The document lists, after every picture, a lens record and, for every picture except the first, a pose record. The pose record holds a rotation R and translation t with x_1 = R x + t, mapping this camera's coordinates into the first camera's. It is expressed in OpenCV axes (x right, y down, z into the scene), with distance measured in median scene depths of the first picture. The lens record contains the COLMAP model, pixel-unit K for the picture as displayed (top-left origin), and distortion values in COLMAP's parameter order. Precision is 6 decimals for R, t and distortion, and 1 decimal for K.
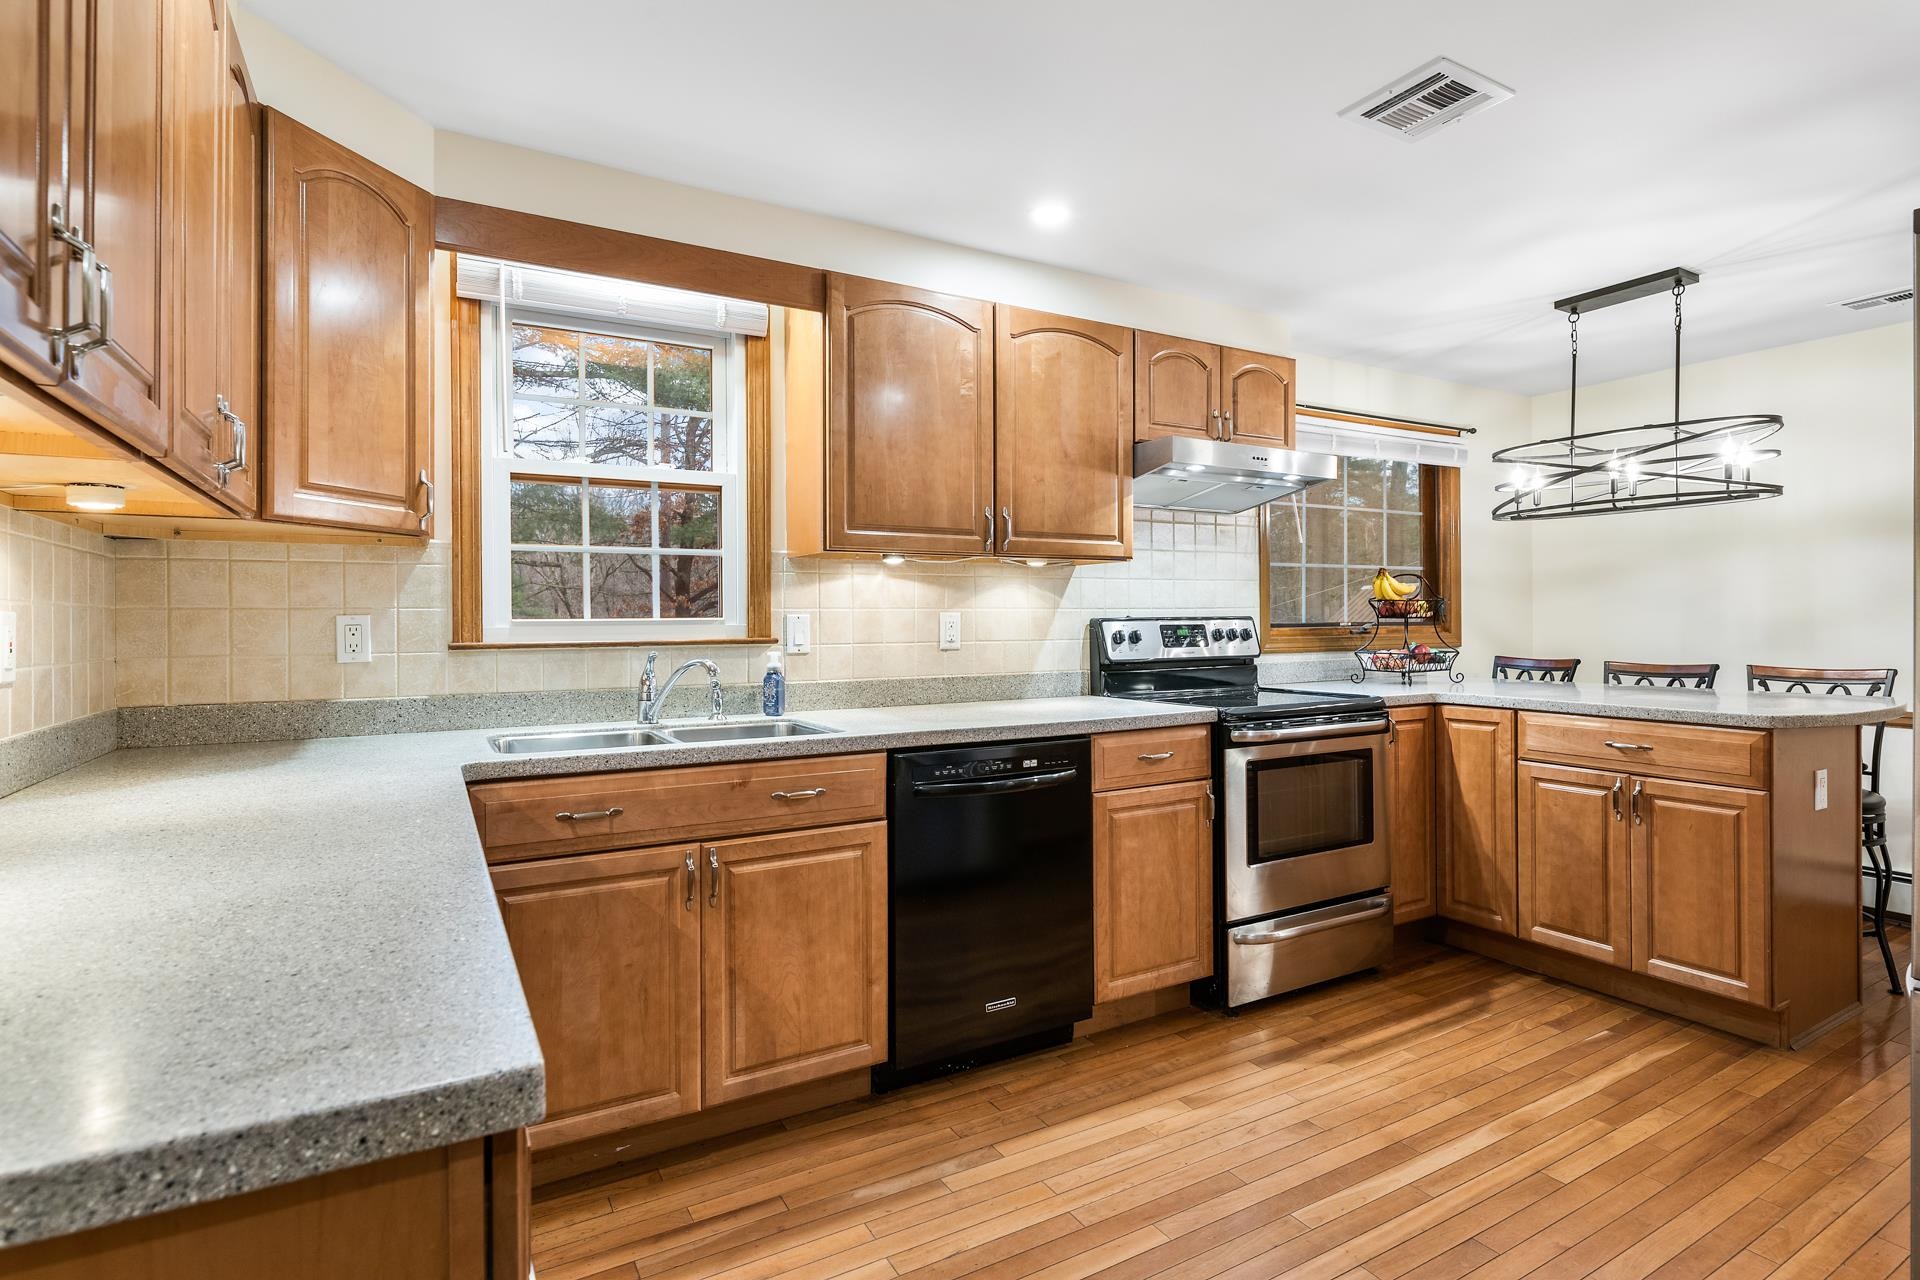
lens RADIAL K [[945.6, 0, 959.6], [0, 945.6, 613.0], [0, 0, 1]] dist [0.001676, 0.000065]
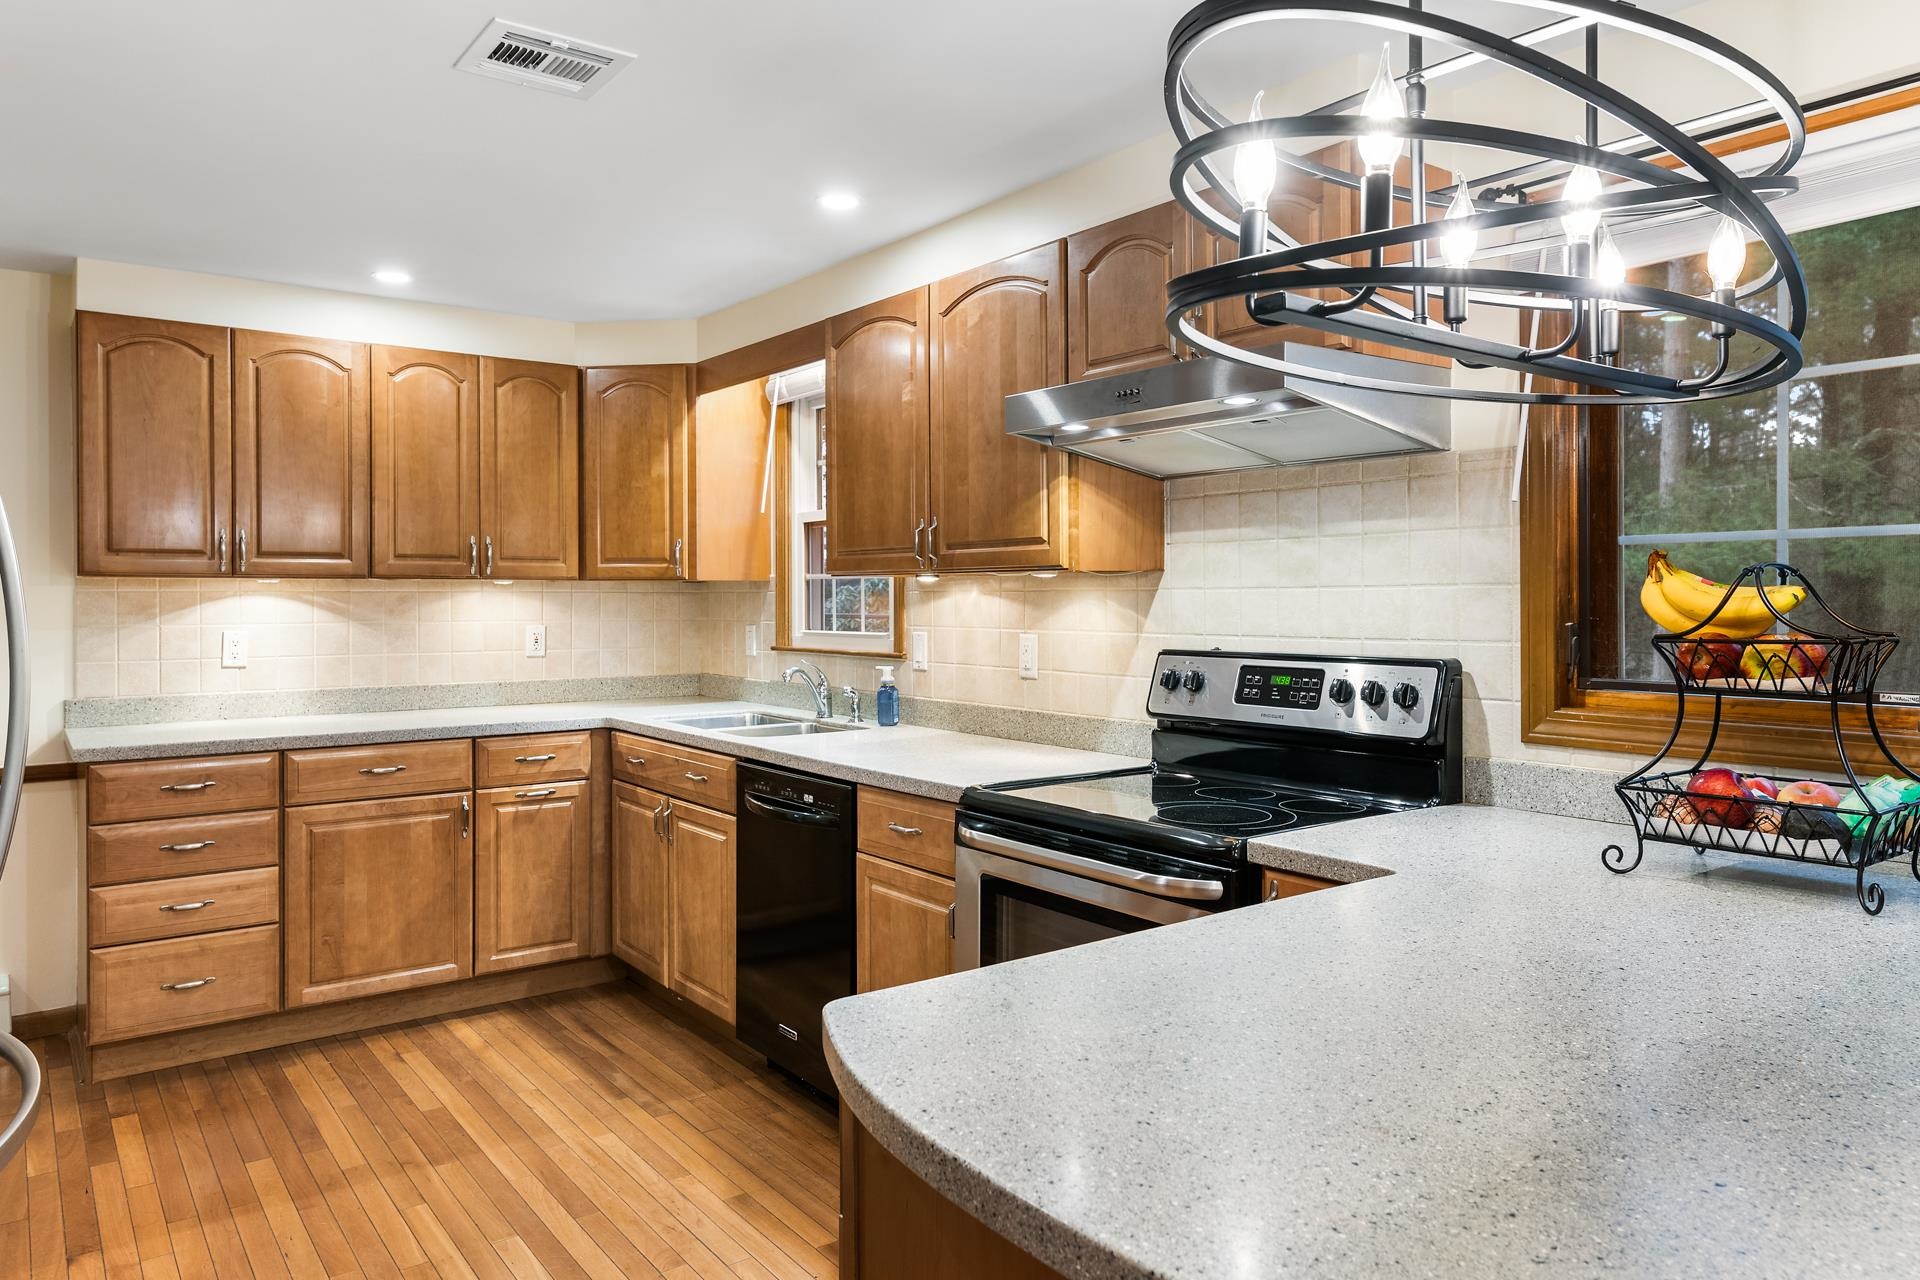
lens RADIAL K [[1291.5, 0, 960.4], [0, 1291.5, 588.8], [0, 0, 1]] dist [0.041482, 0.000503]
pose [[0.115650, 0.001940, -0.993288, 1.274929], [0.010113, 0.999944, 0.003131, -0.051112], [0.993238, -0.010407, 0.115624, 0.917412]]
